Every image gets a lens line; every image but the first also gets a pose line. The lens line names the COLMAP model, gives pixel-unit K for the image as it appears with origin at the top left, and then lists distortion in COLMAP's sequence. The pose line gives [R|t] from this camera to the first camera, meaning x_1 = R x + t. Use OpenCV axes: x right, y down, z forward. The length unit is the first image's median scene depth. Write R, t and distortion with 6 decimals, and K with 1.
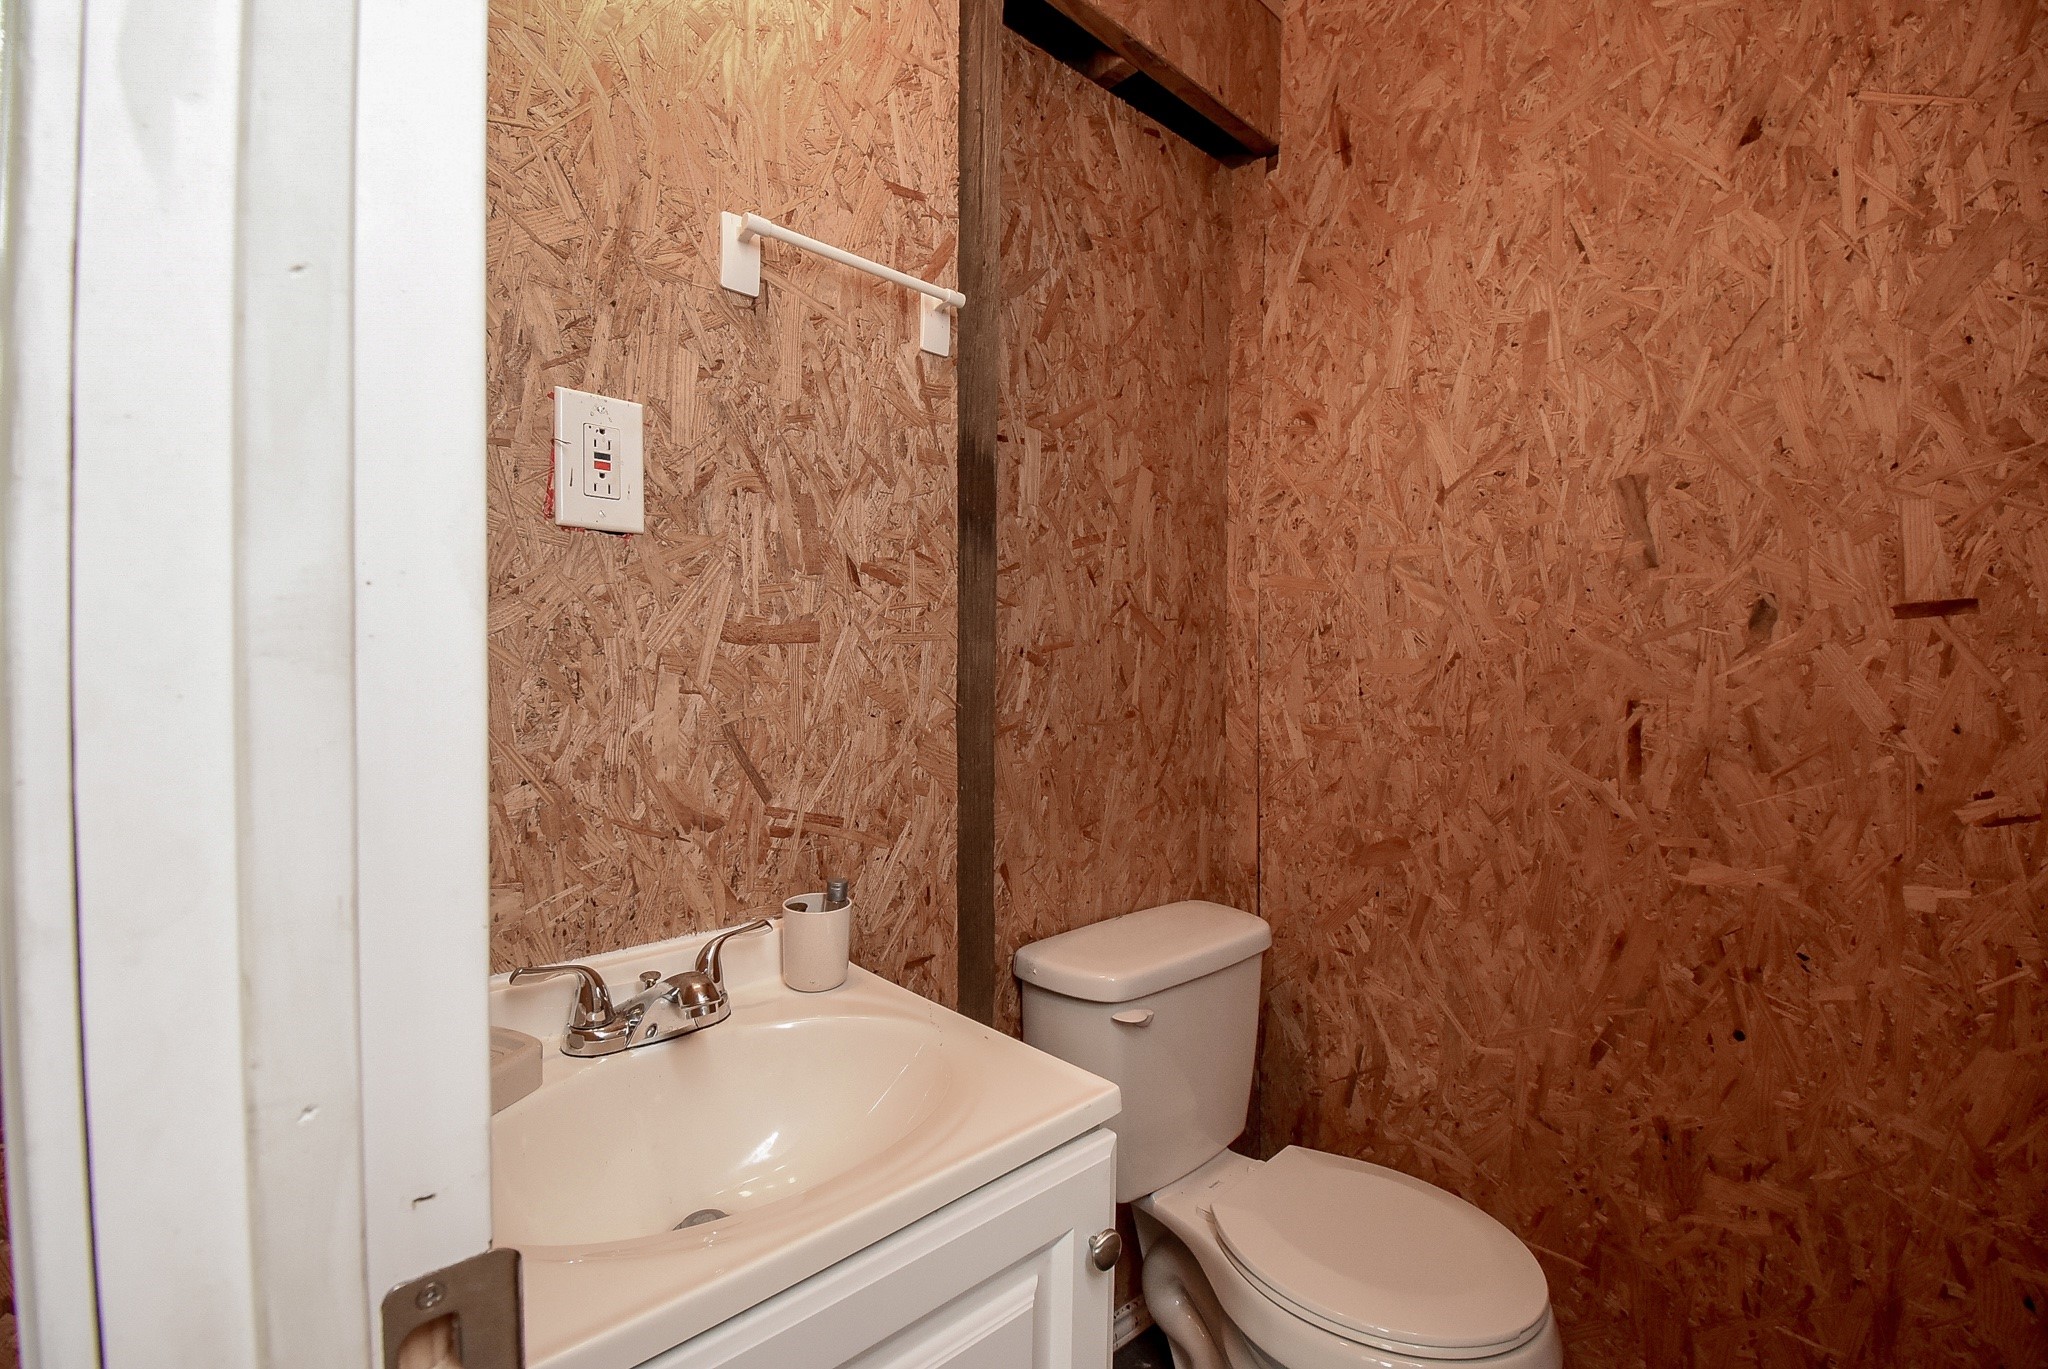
lens RADIAL K [[902.0, 0, 1021.1], [0, 902.0, 680.6], [0, 0, 1]] dist [0.020967, -0.026725]
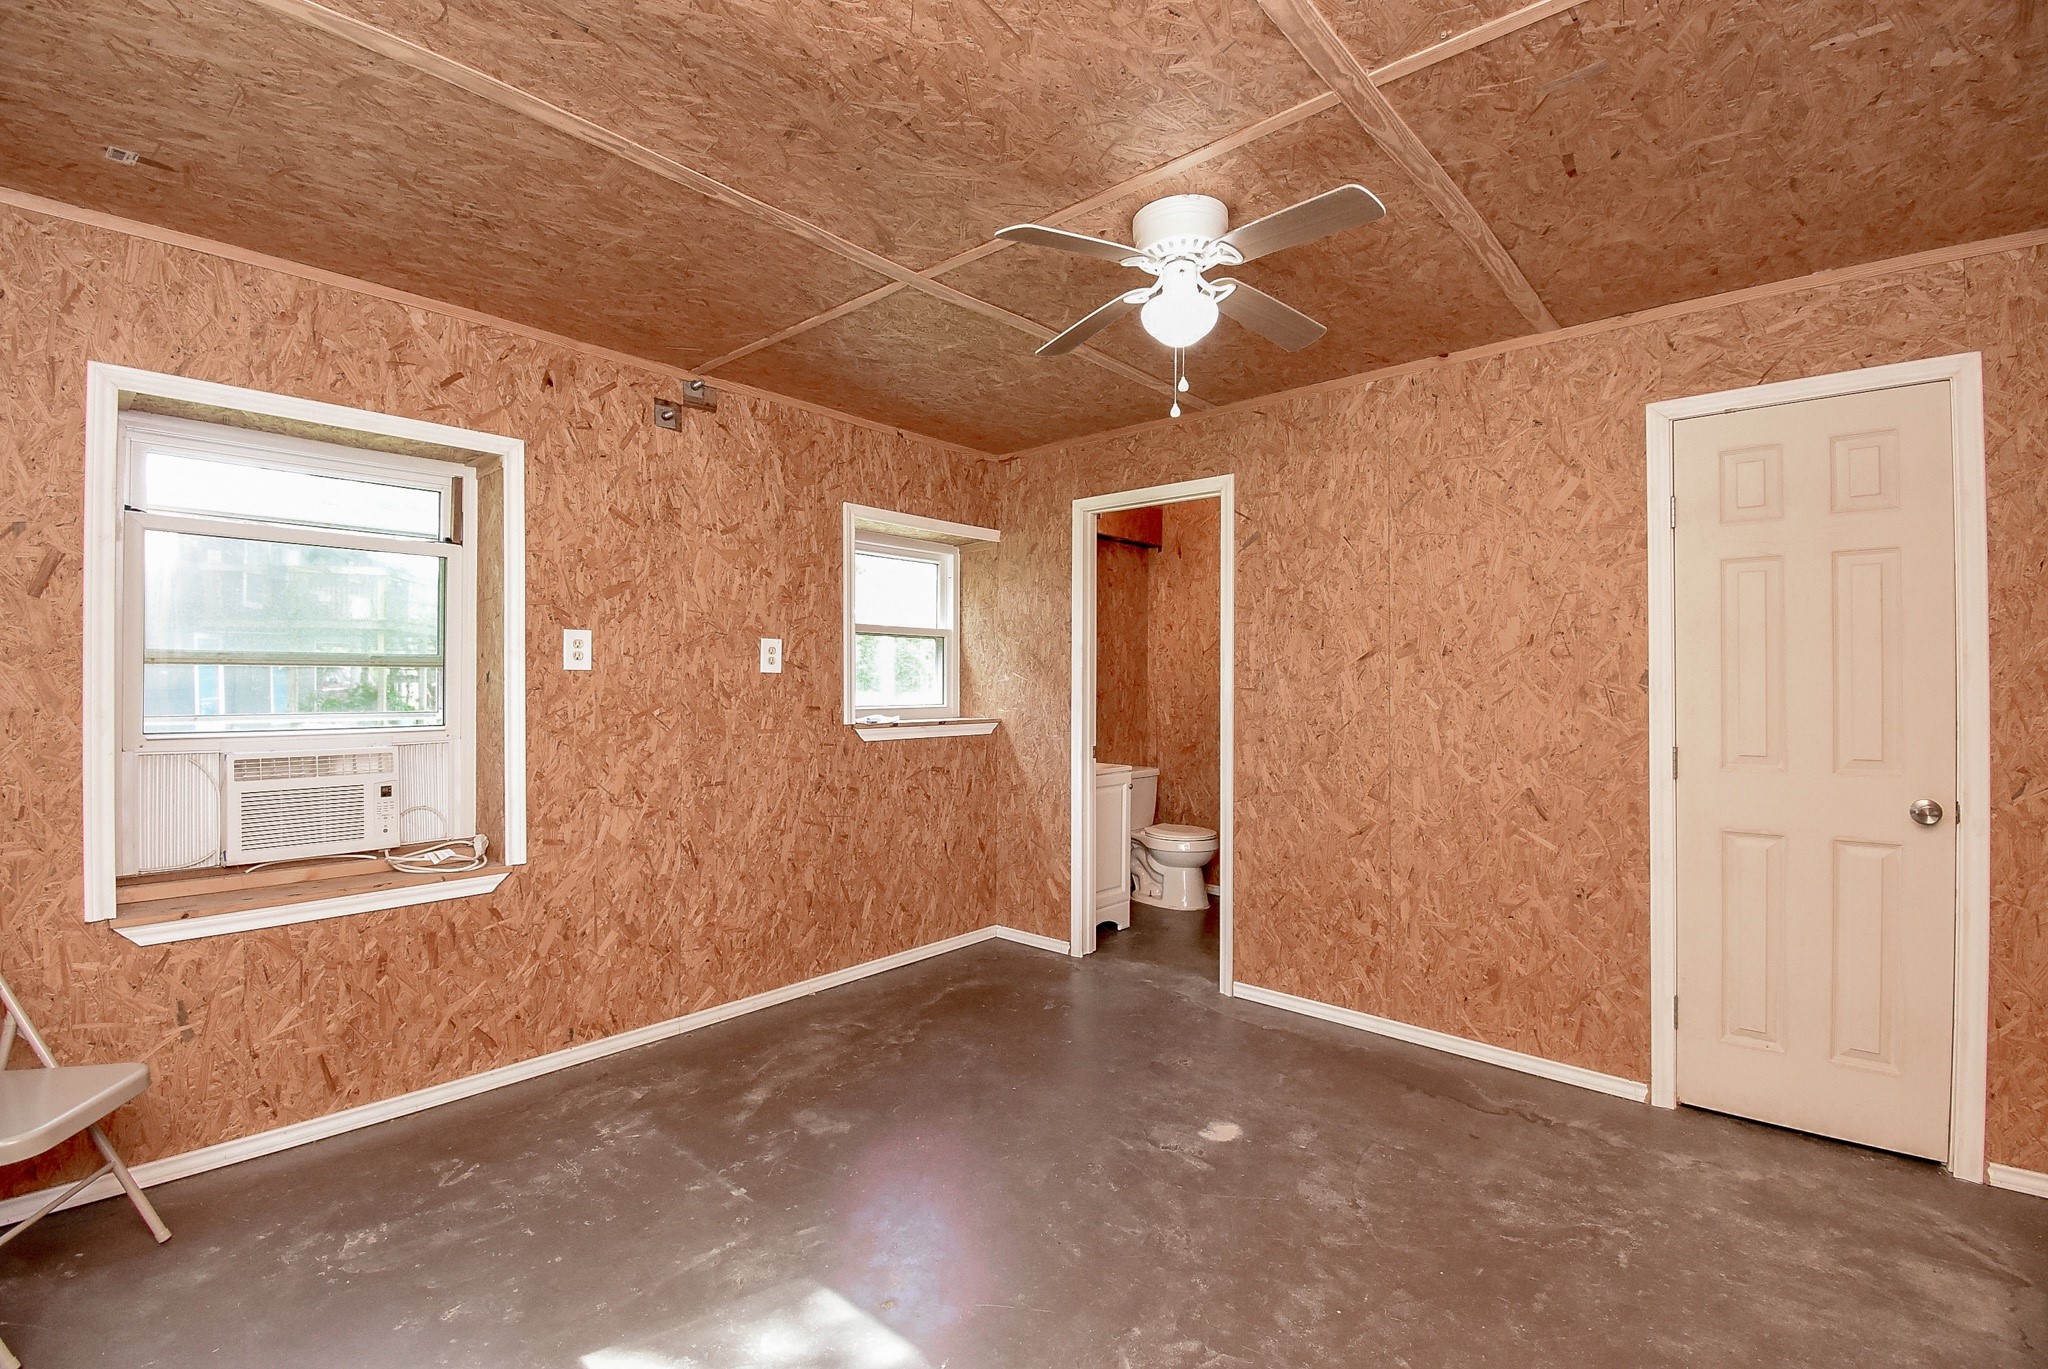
lens RADIAL K [[902.0, 0, 1021.1], [0, 902.0, 680.6], [0, 0, 1]] dist [0.020967, -0.026725]
pose [[0.995240, 0.000145, 0.097451, -0.586900], [0.001026, 0.999928, -0.011964, -0.039382], [-0.097446, 0.012007, 0.995168, -2.375747]]
